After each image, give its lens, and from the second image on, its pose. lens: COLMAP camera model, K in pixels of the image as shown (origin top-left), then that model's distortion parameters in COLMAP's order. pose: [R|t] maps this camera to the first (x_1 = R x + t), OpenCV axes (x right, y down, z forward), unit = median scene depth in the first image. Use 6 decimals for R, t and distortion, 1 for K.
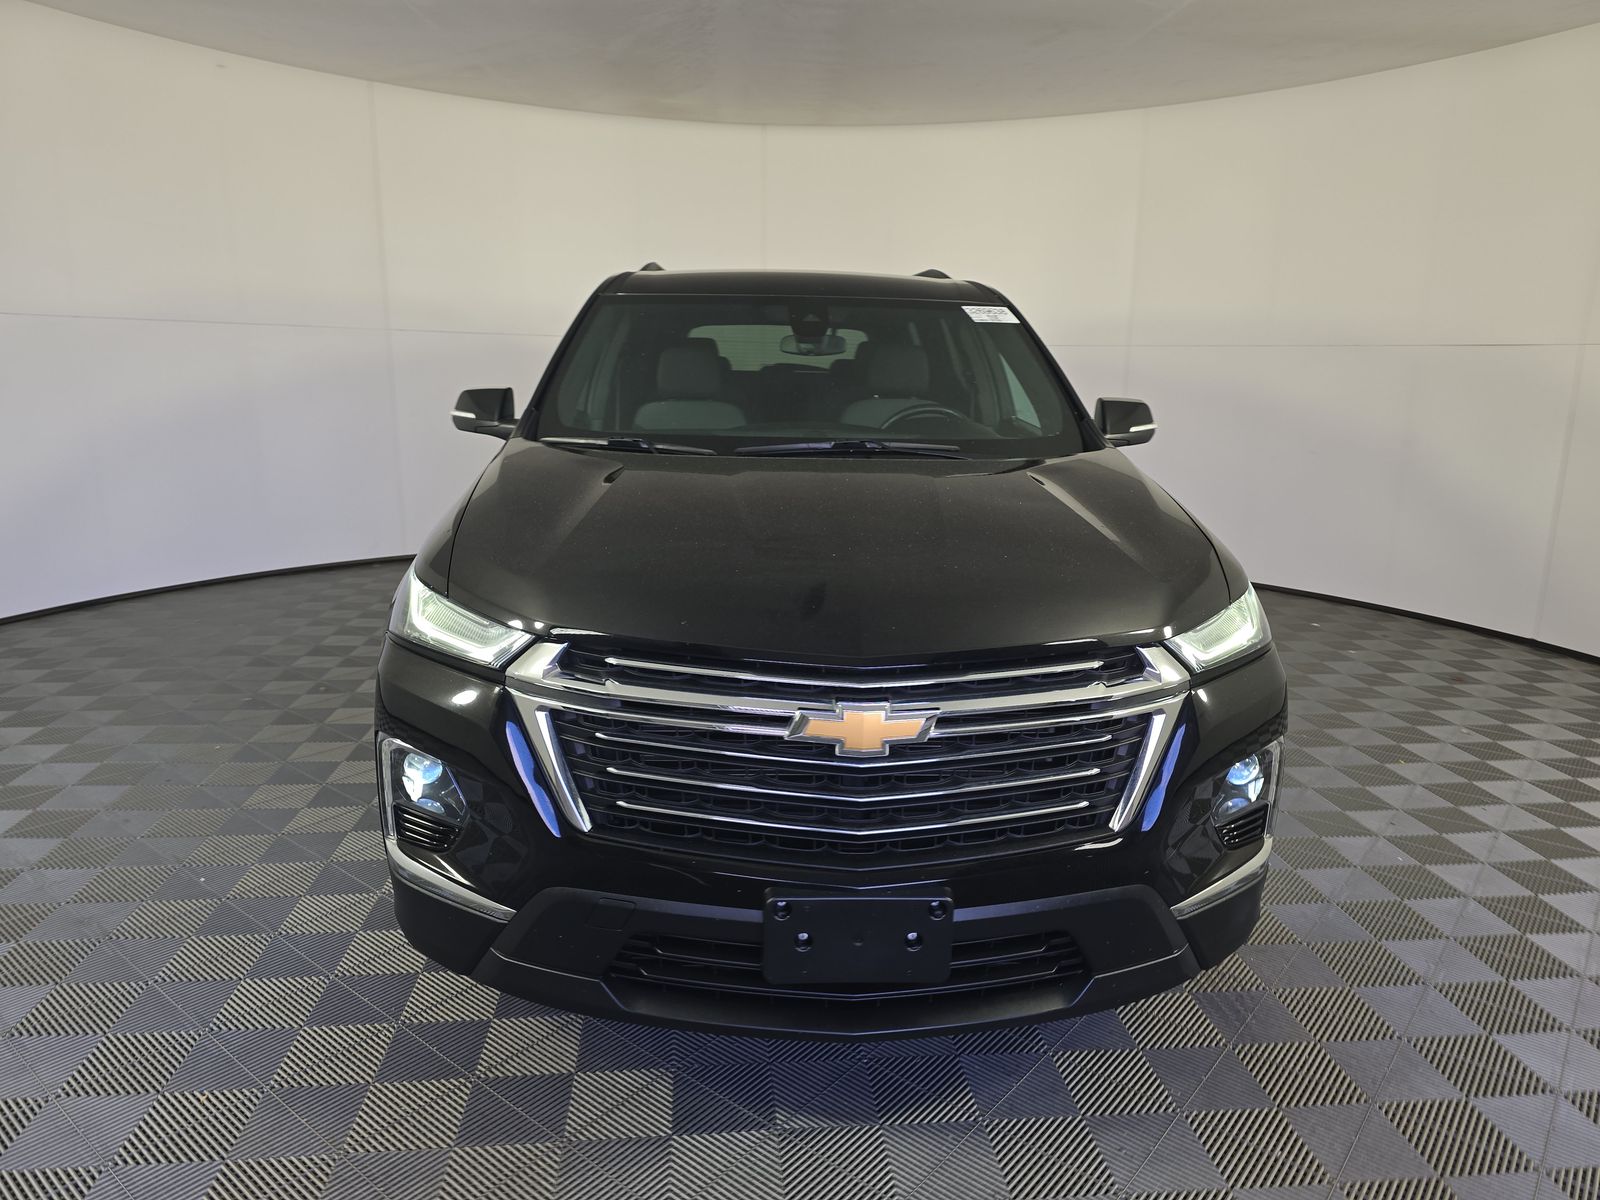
lens RADIAL K [[1111.2, 0, 800.0], [0, 1111.2, 600.0], [0, 0, 1]] dist [0.003953, 0.001227]
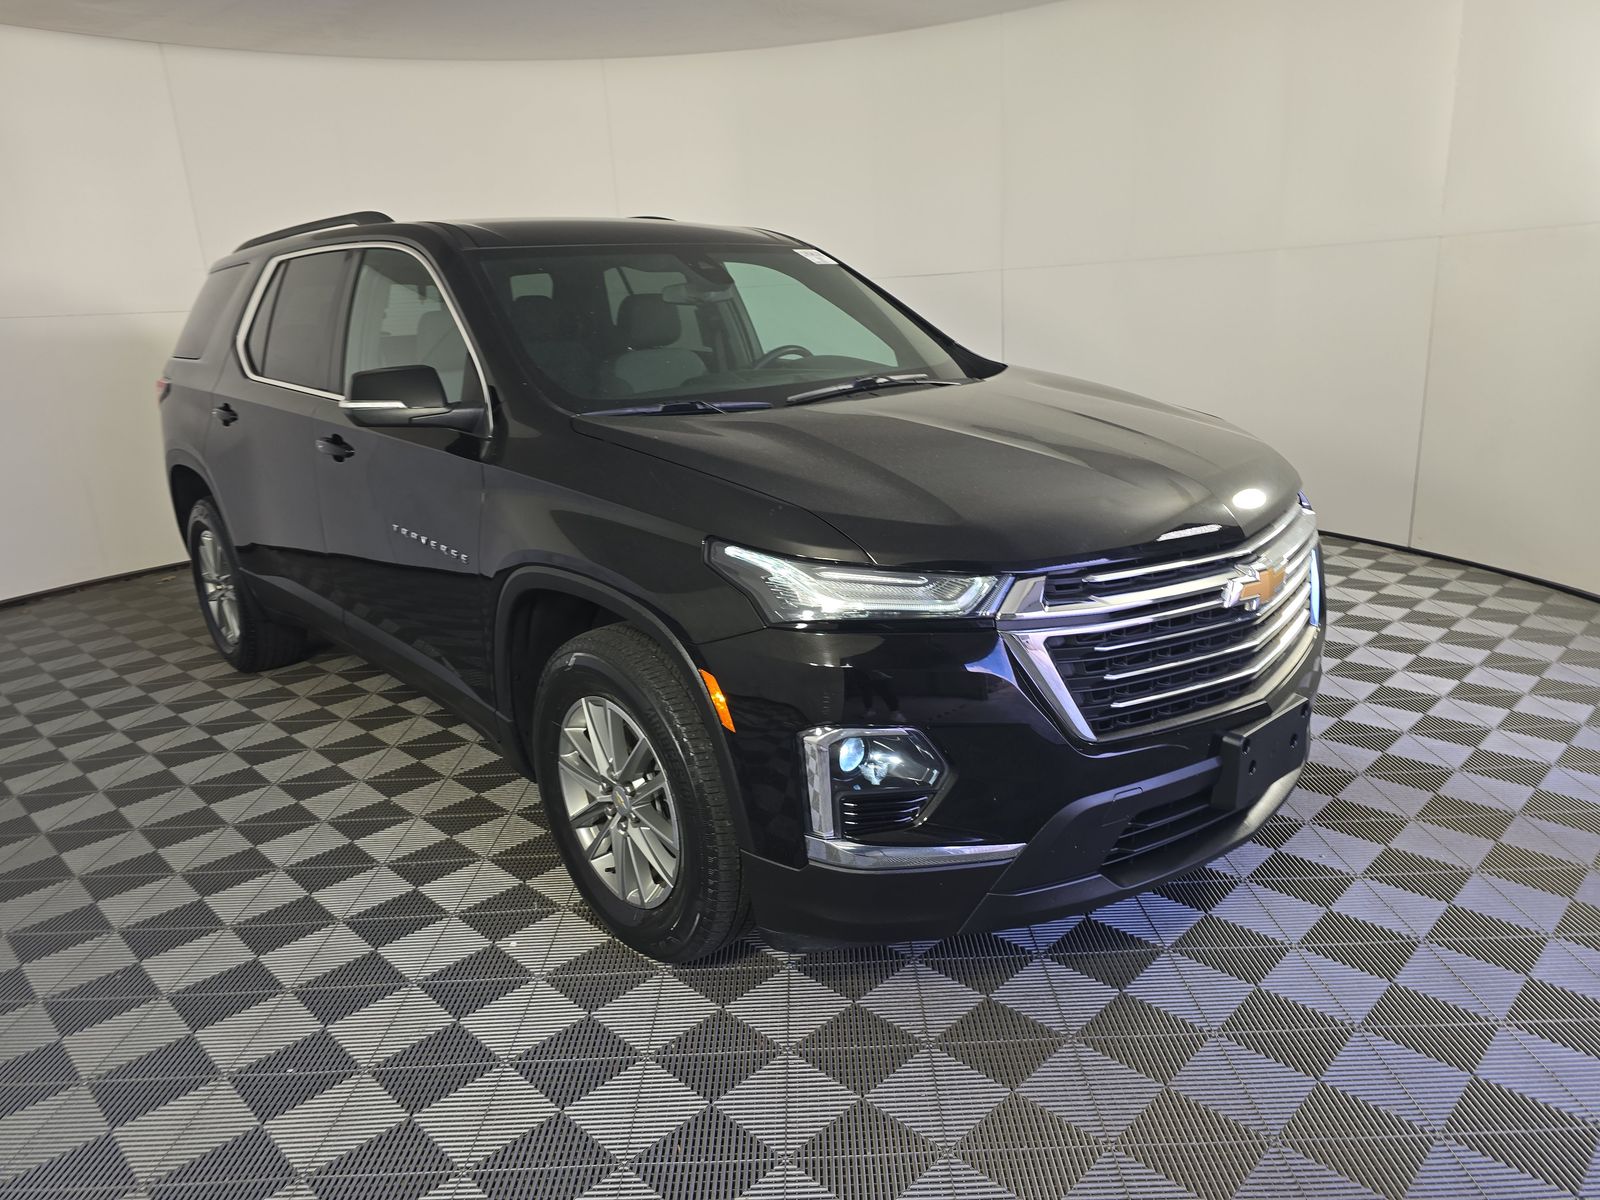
lens RADIAL K [[1115.8, 0, 800.0], [0, 1115.8, 600.0], [0, 0, 1]] dist [-0.001597, -0.000580]
pose [[0.772925, -0.217648, 0.596000, -0.941857], [0.194435, 0.975383, 0.104038, -0.084129], [-0.603971, 0.035470, 0.796216, 0.286563]]
